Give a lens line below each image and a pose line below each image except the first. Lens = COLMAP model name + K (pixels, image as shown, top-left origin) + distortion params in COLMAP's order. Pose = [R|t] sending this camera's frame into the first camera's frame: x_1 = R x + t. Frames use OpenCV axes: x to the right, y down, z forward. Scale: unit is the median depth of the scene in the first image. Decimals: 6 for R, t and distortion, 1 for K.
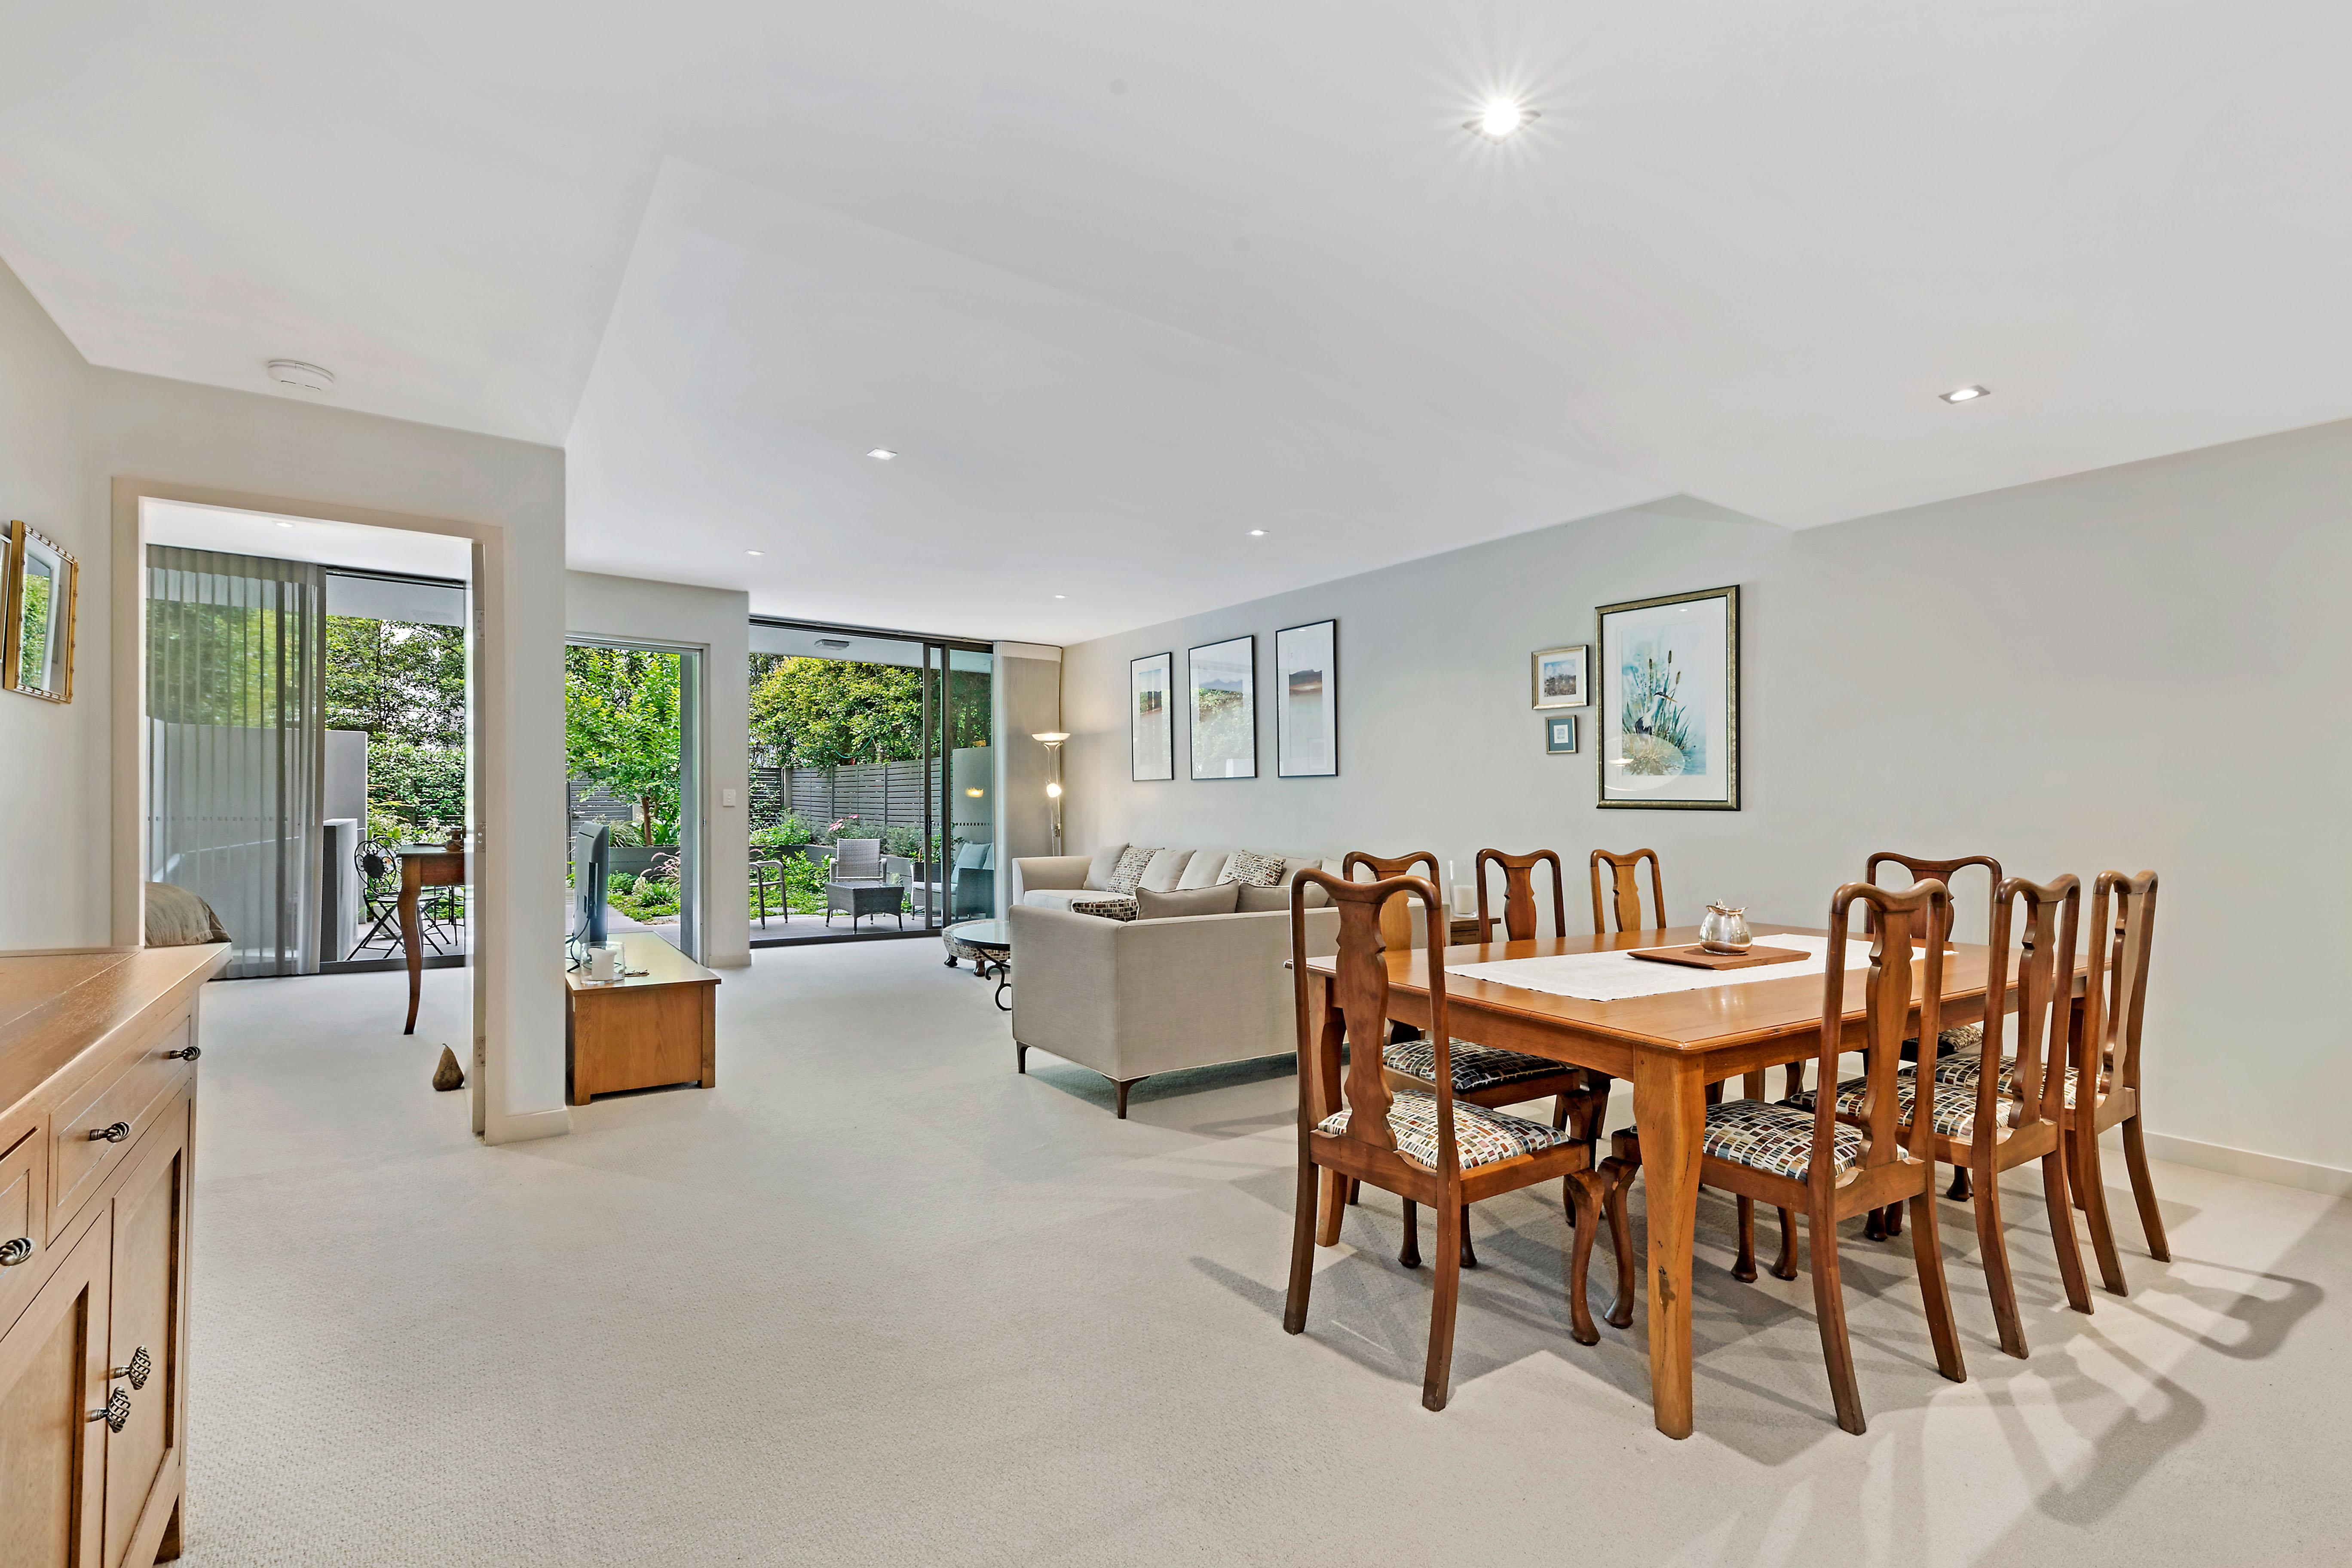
lens RADIAL K [[1009.1, 0, 1179.8], [0, 1009.1, 815.5], [0, 0, 1]] dist [0.001469, 0.000208]
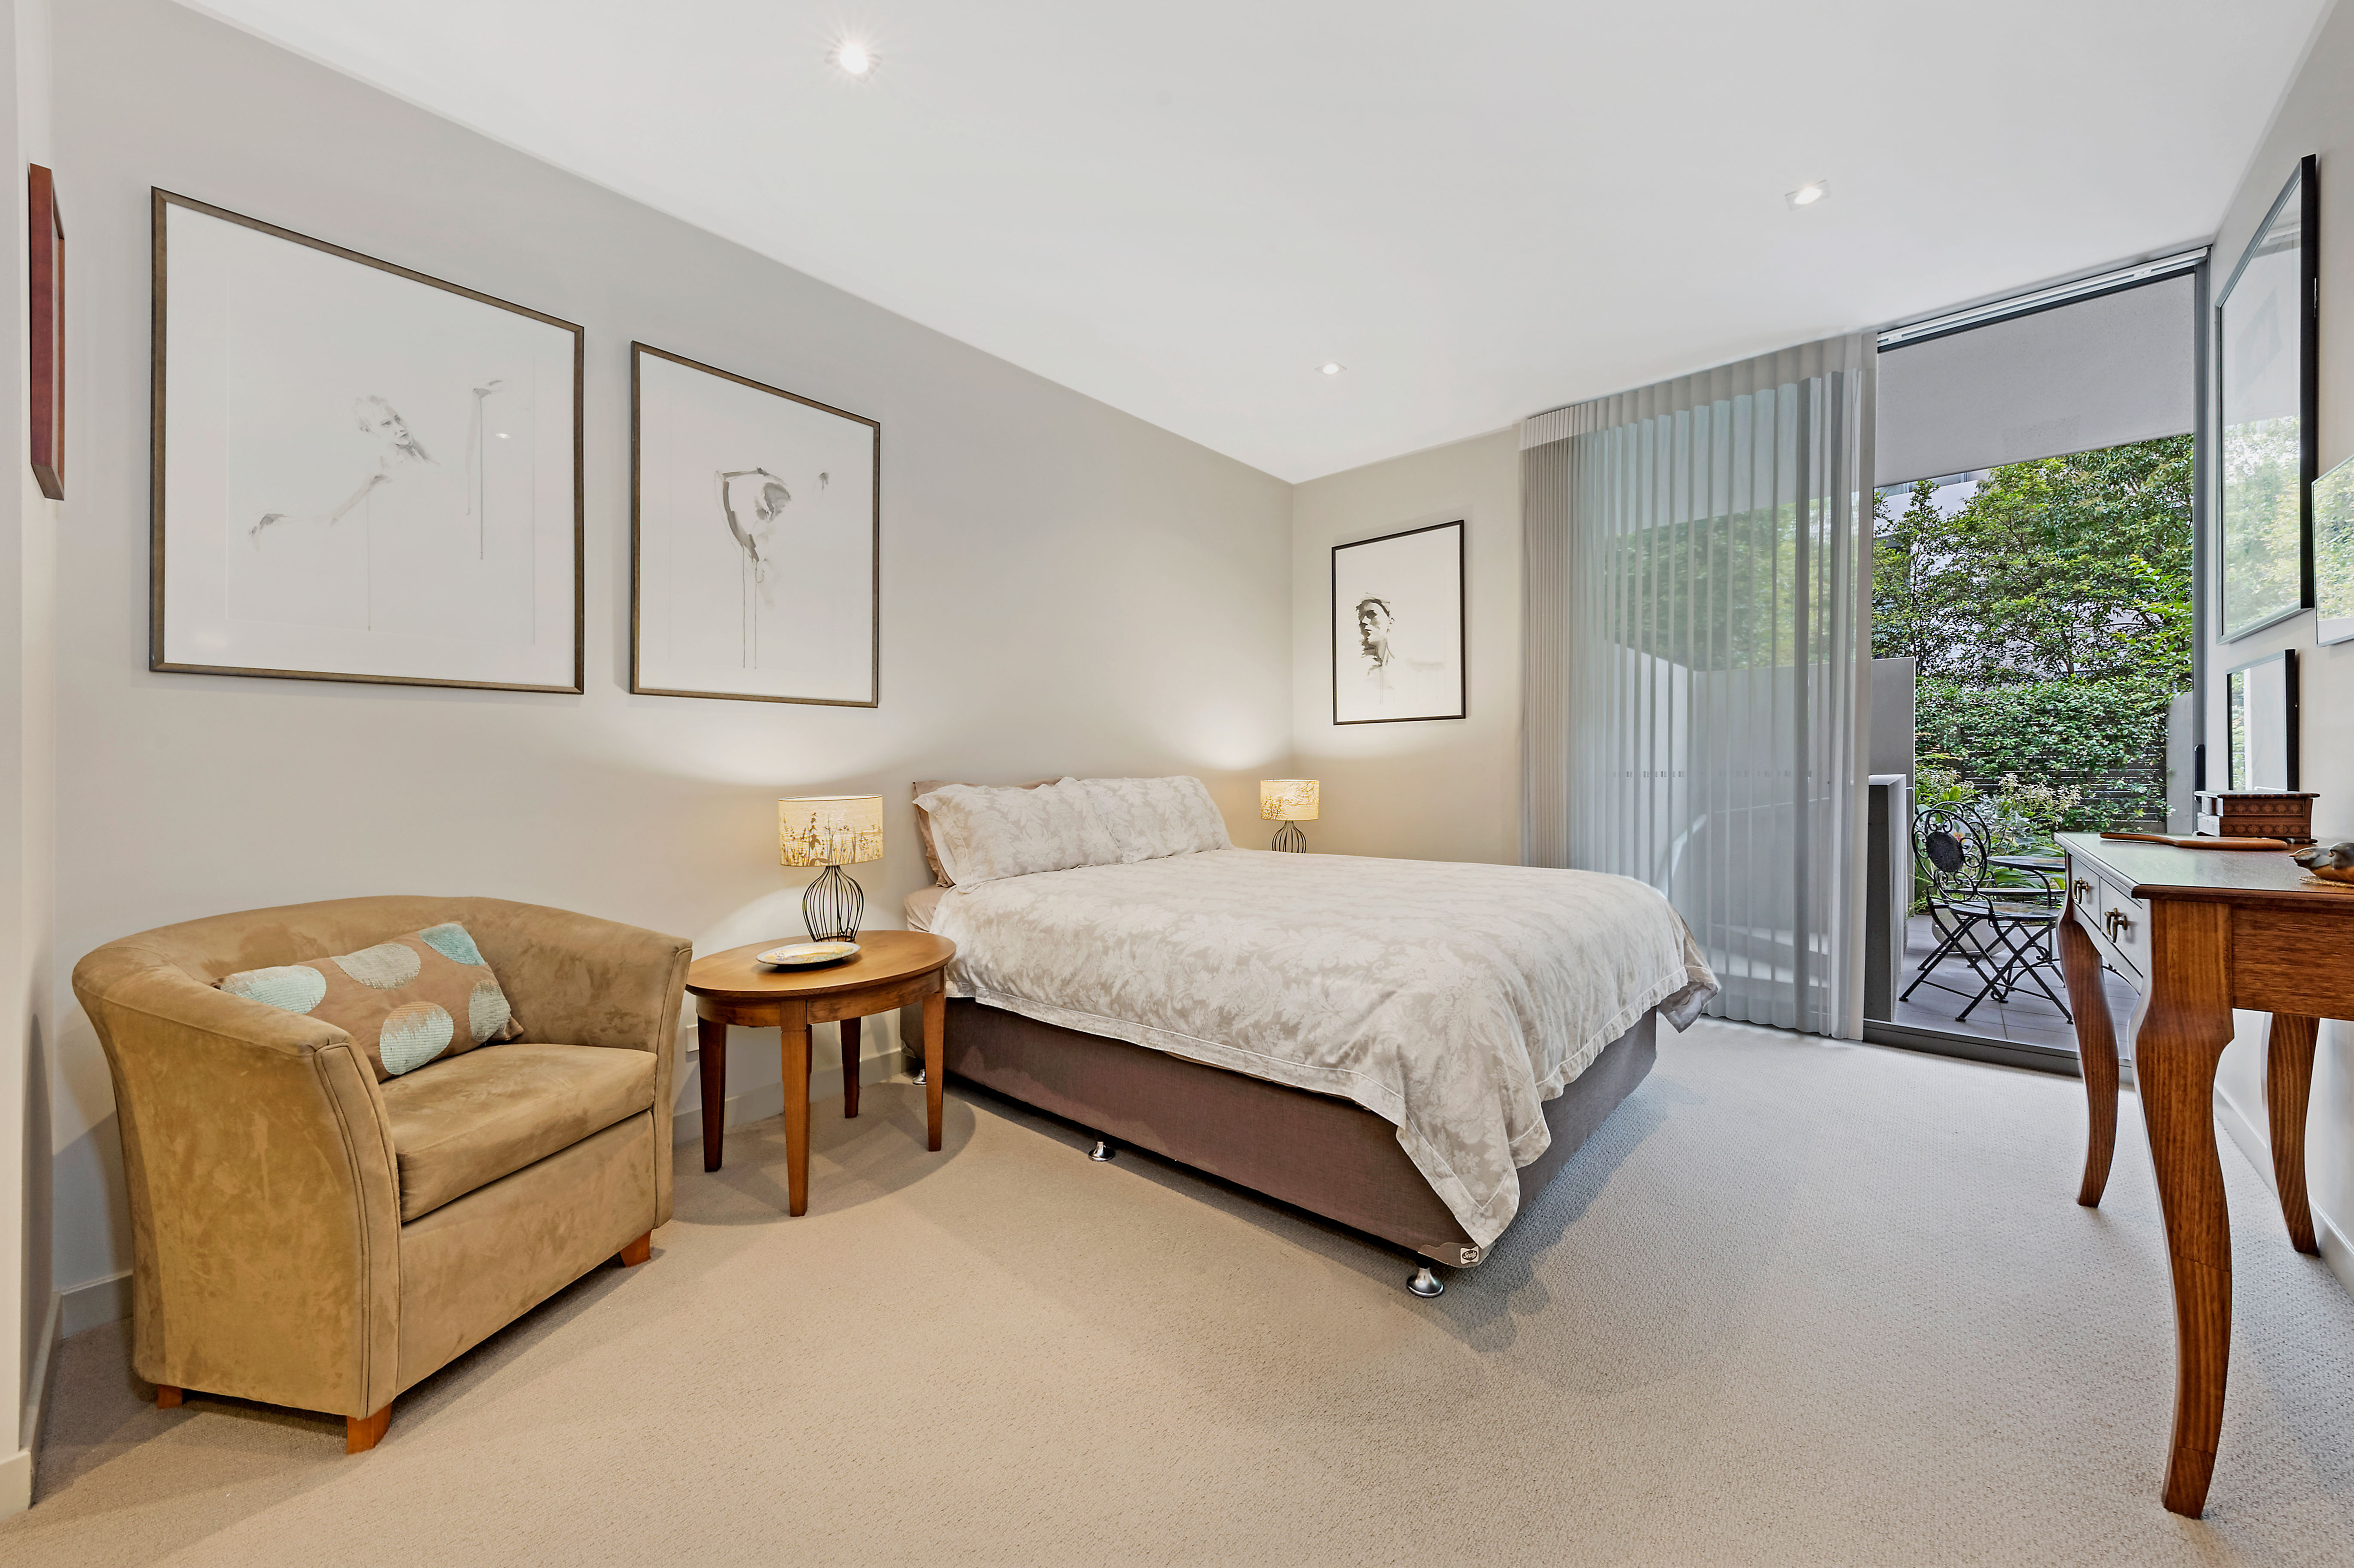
lens RADIAL K [[891.3, 0, 1177.0], [0, 891.3, 784.0], [0, 0, 1]] dist [0.000371, 0.000151]
pose [[0.220467, 0.008660, -0.975356, -0.214912], [0.003552, 0.999947, 0.009681, 0.001383], [0.975388, -0.005599, 0.220424, 0.245966]]
